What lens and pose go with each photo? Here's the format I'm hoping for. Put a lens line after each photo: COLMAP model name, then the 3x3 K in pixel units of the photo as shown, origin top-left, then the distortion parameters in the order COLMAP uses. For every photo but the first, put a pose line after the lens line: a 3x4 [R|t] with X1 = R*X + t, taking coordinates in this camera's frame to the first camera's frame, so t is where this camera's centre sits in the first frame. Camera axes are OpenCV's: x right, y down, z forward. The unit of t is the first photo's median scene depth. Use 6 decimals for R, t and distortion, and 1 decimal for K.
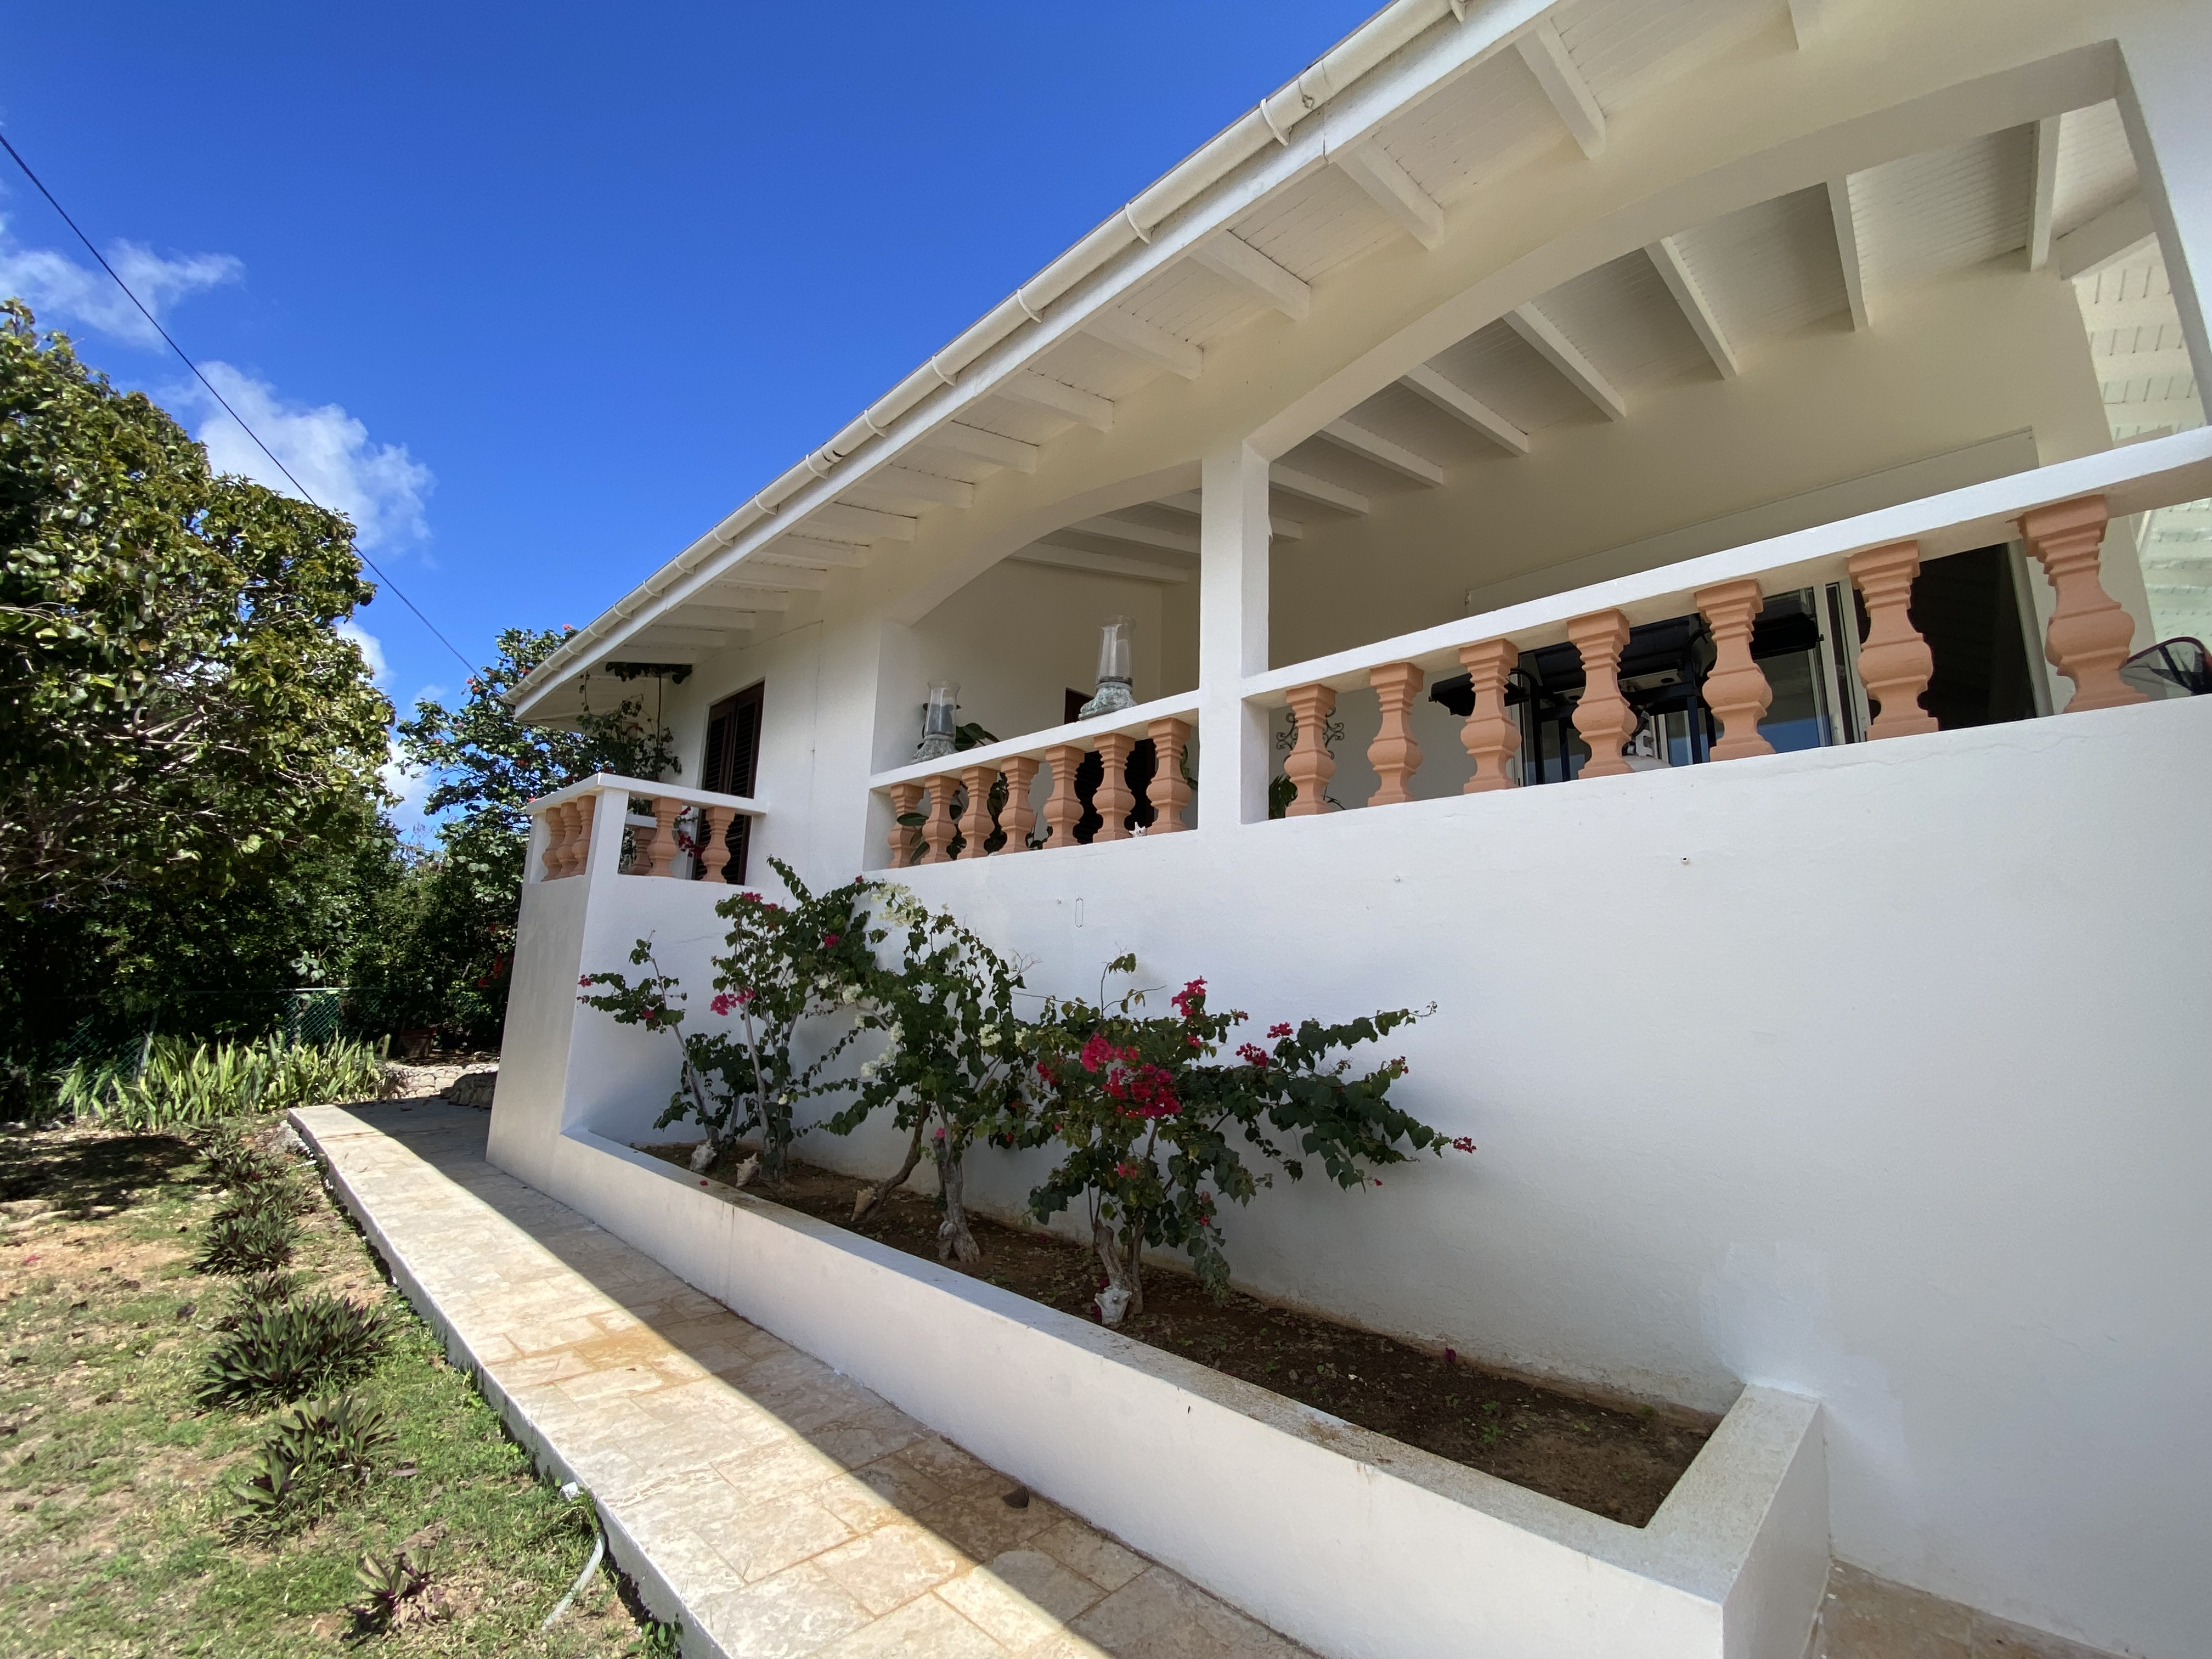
lens RADIAL K [[893.5, 0, 1106.0], [0, 893.5, 829.5], [0, 0, 1]] dist [0.000509, -0.000033]
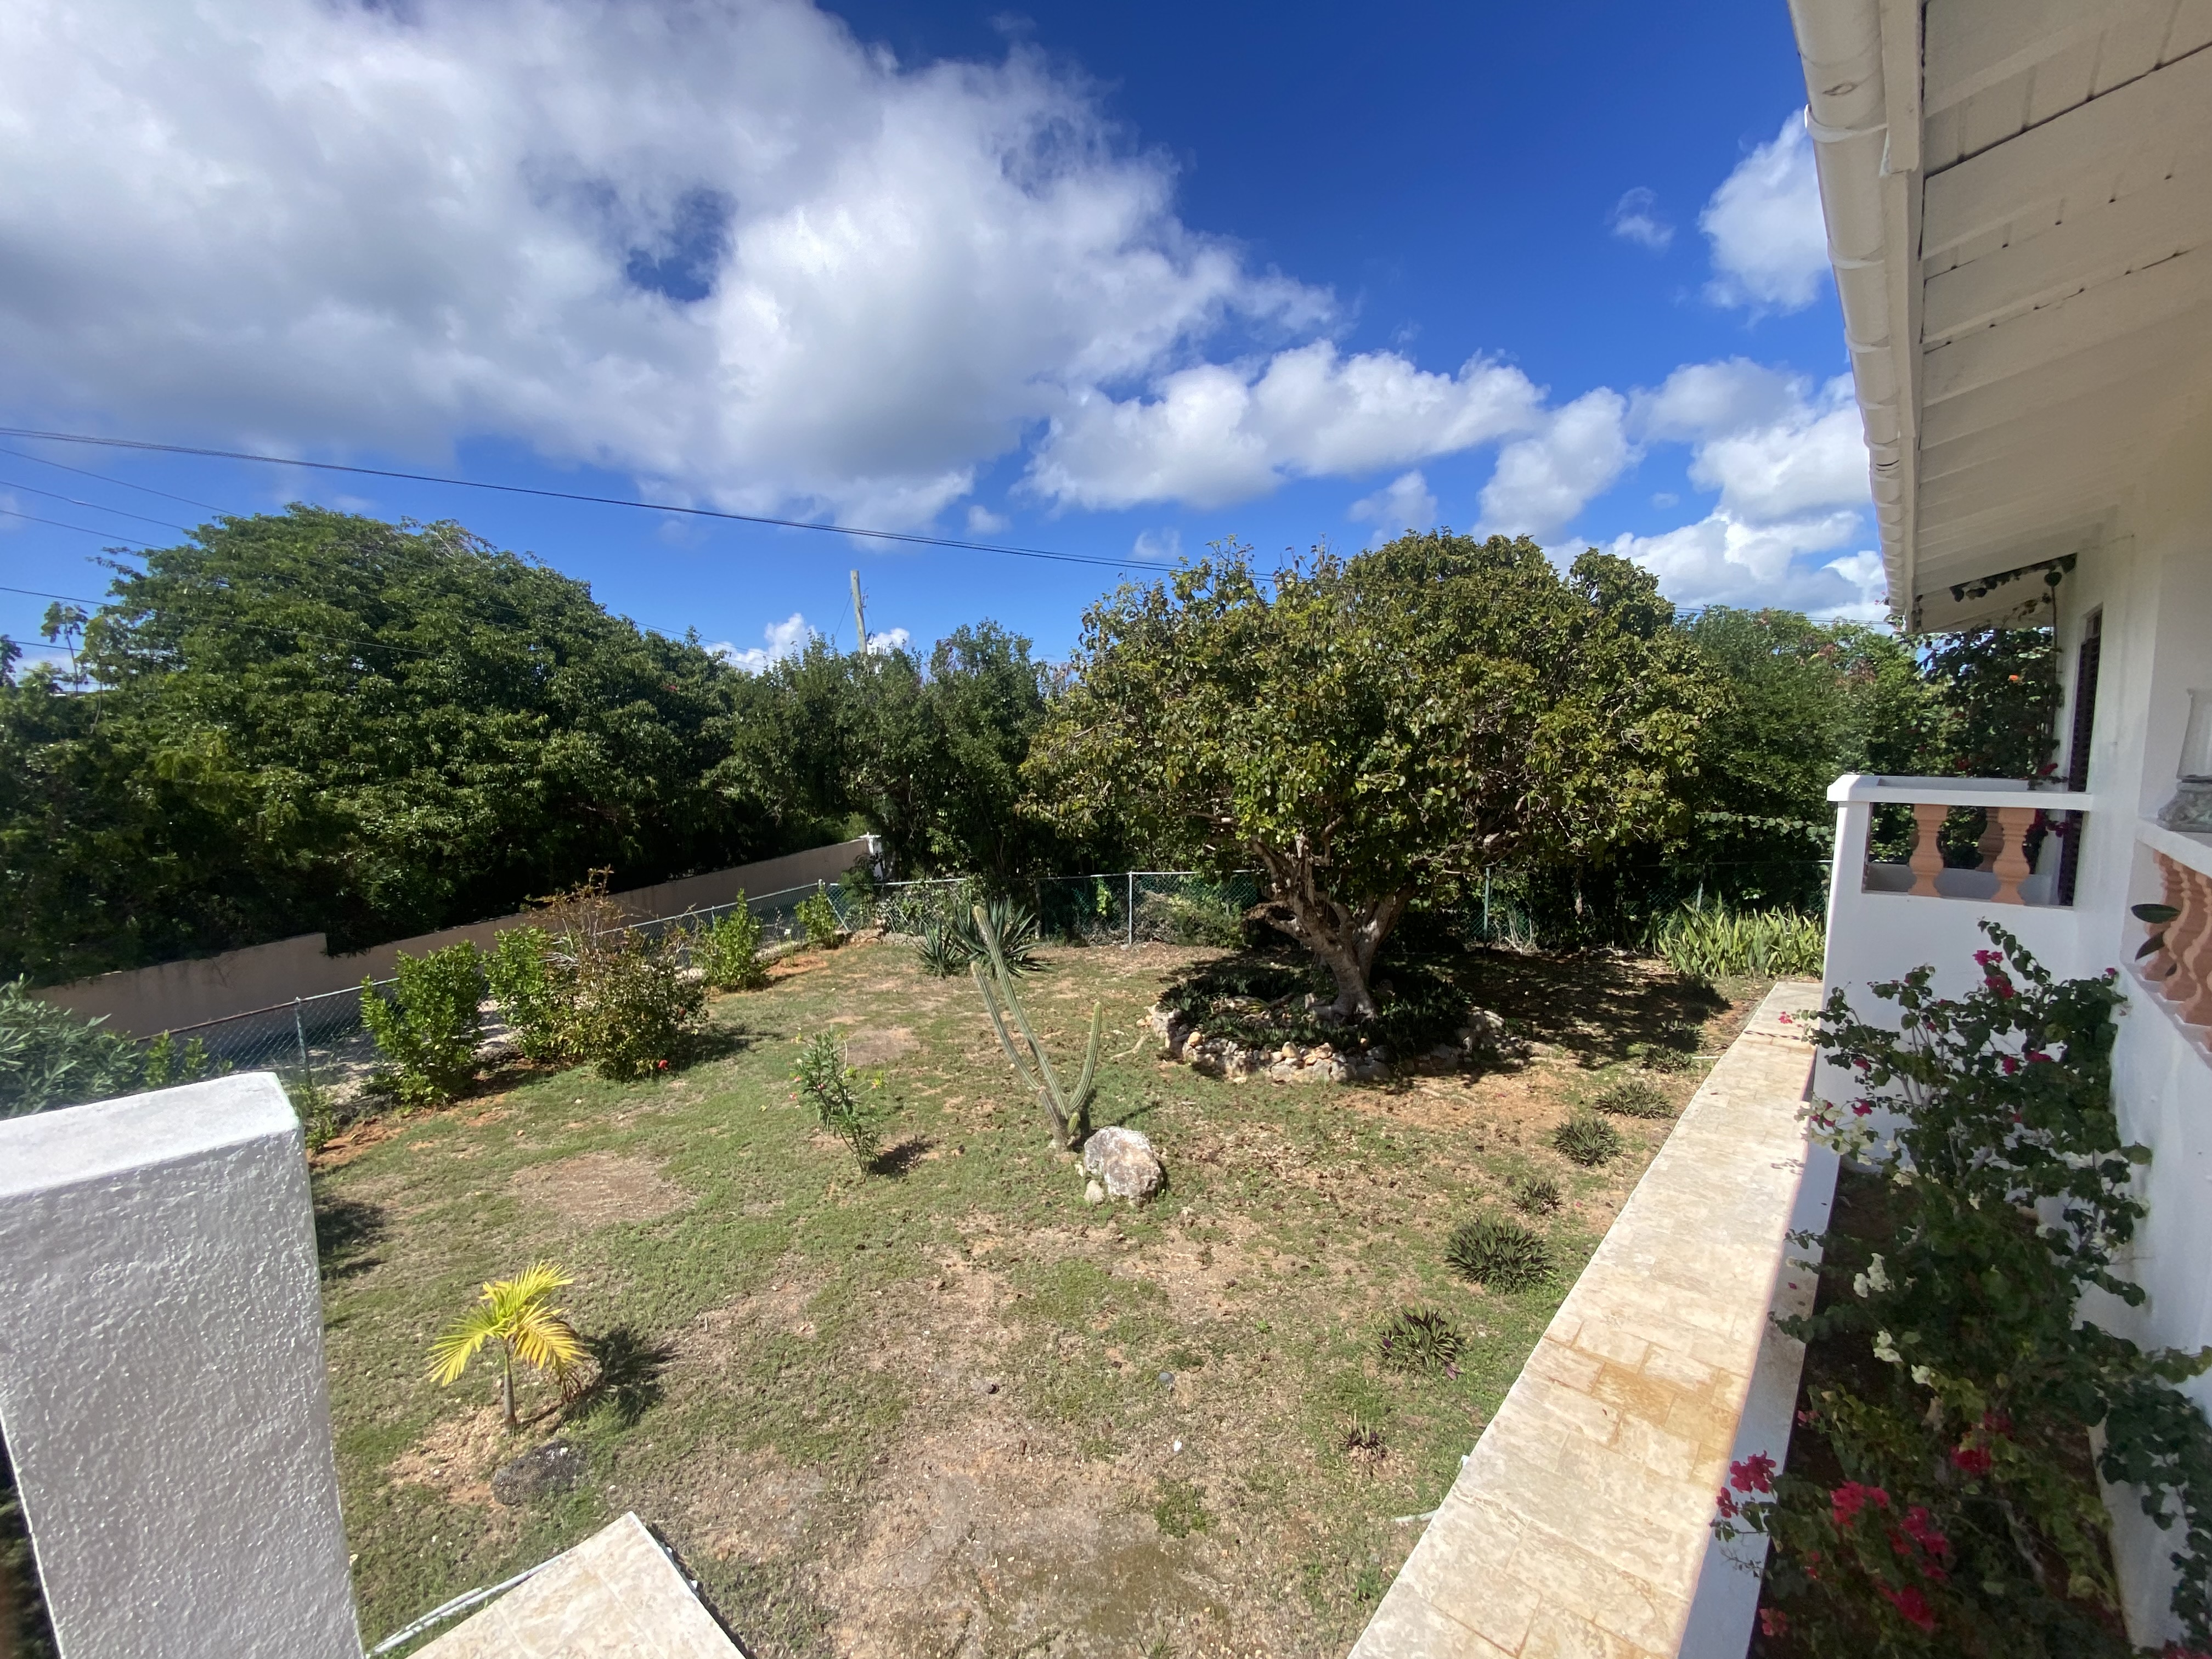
lens RADIAL K [[893.5, 0, 1106.0], [0, 893.5, 829.5], [0, 0, 1]] dist [0.000509, -0.000033]
pose [[0.045227, 0.077034, -0.996002, 0.498771], [0.195620, 0.977037, 0.084450, -0.358068], [0.979636, -0.198657, 0.029119, 0.292285]]
